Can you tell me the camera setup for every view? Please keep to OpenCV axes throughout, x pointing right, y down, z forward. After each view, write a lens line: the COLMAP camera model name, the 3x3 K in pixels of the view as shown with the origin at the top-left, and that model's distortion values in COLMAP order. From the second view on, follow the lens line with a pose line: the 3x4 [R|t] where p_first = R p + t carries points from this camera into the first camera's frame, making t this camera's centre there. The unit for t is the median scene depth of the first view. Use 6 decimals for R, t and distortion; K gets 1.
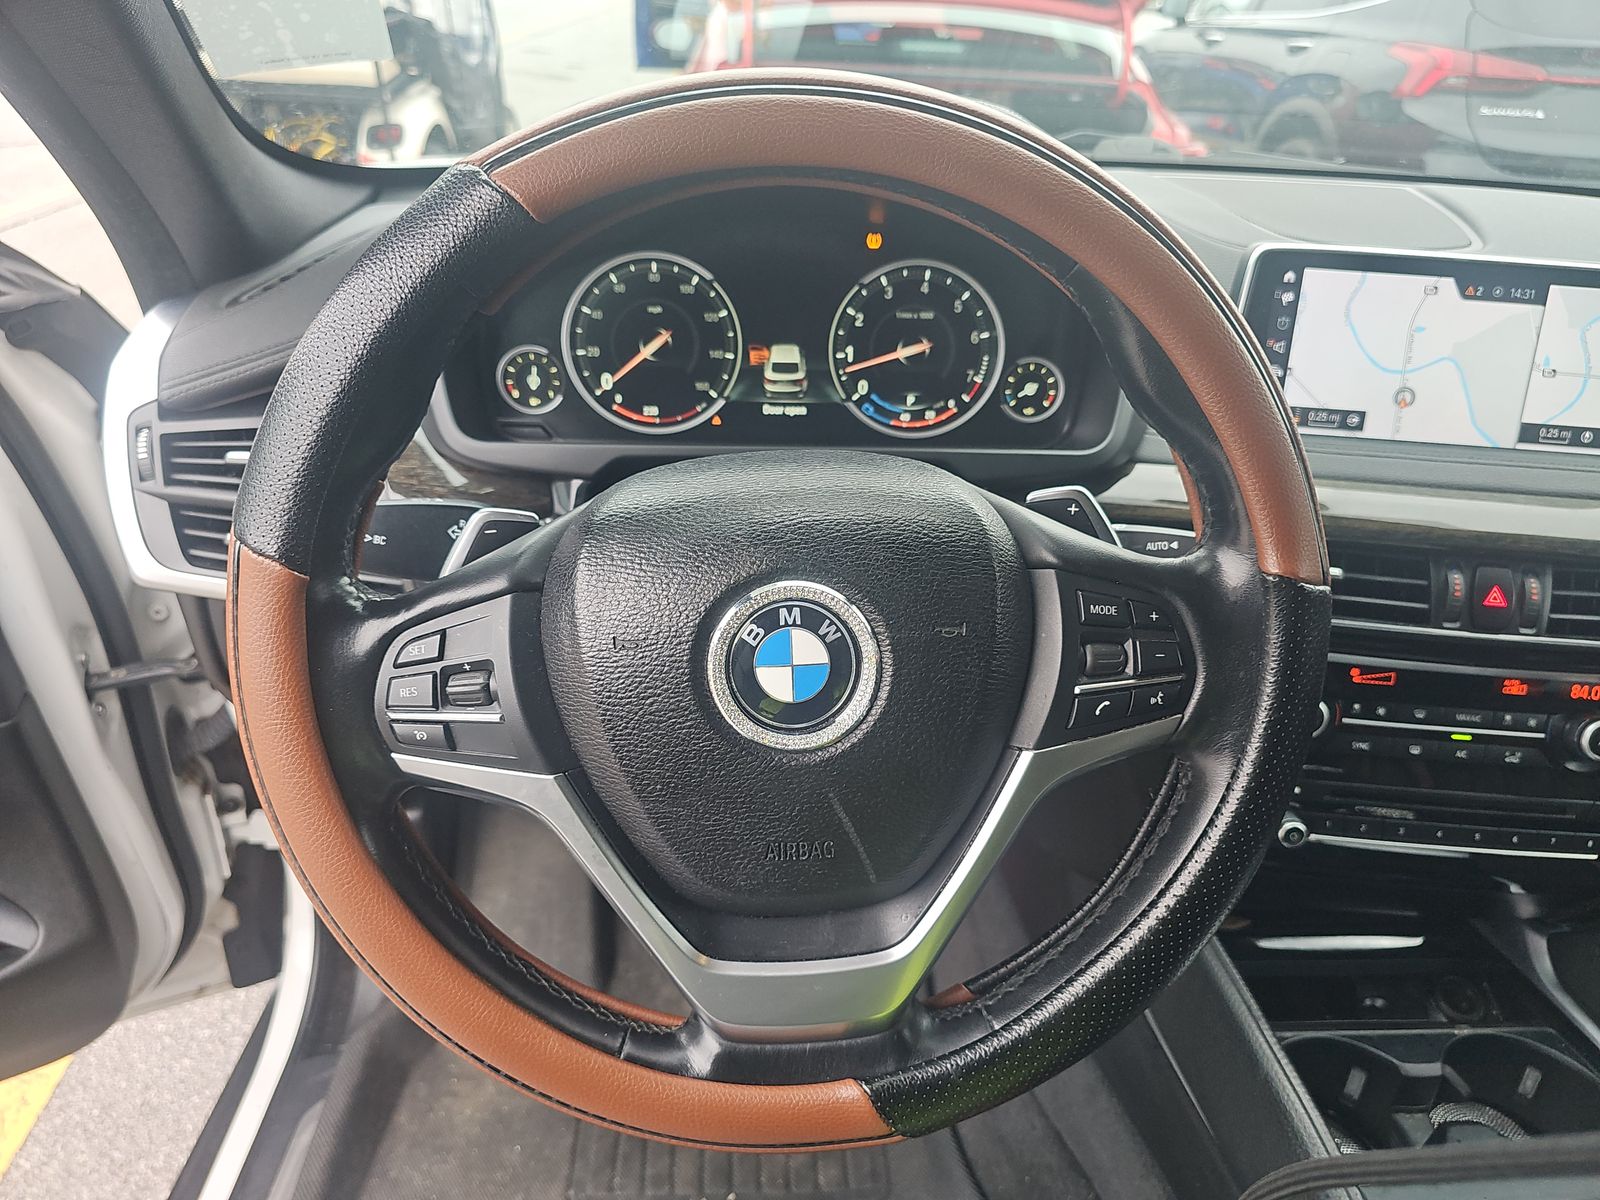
lens RADIAL K [[1081.3, 0, 797.5], [0, 1081.3, 594.3], [0, 0, 1]] dist [0.016884, -0.015894]
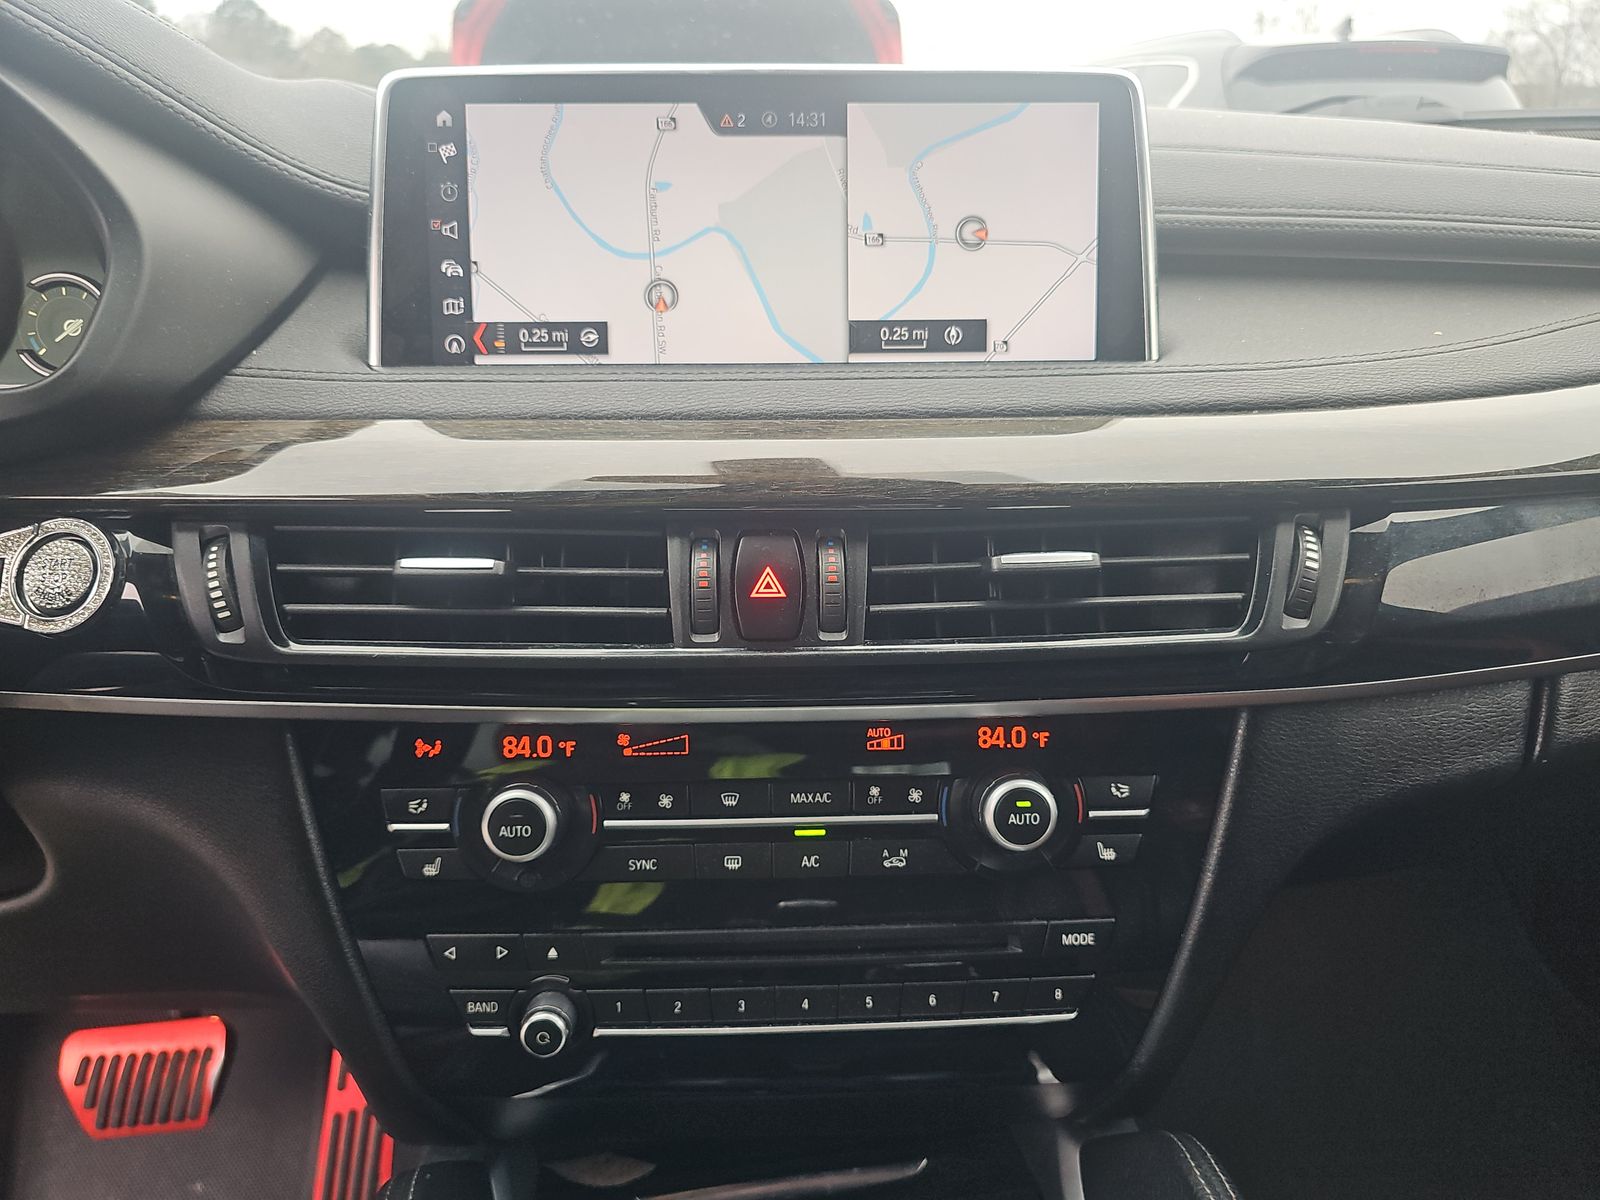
lens RADIAL K [[1081.3, 0, 797.5], [0, 1081.3, 601.3], [0, 0, 1]] dist [0.016884, -0.015894]
pose [[0.994597, -0.084549, 0.060229, 0.584625], [0.091933, 0.986871, -0.132789, 0.085015], [-0.048212, 0.137609, 0.989313, 0.397554]]
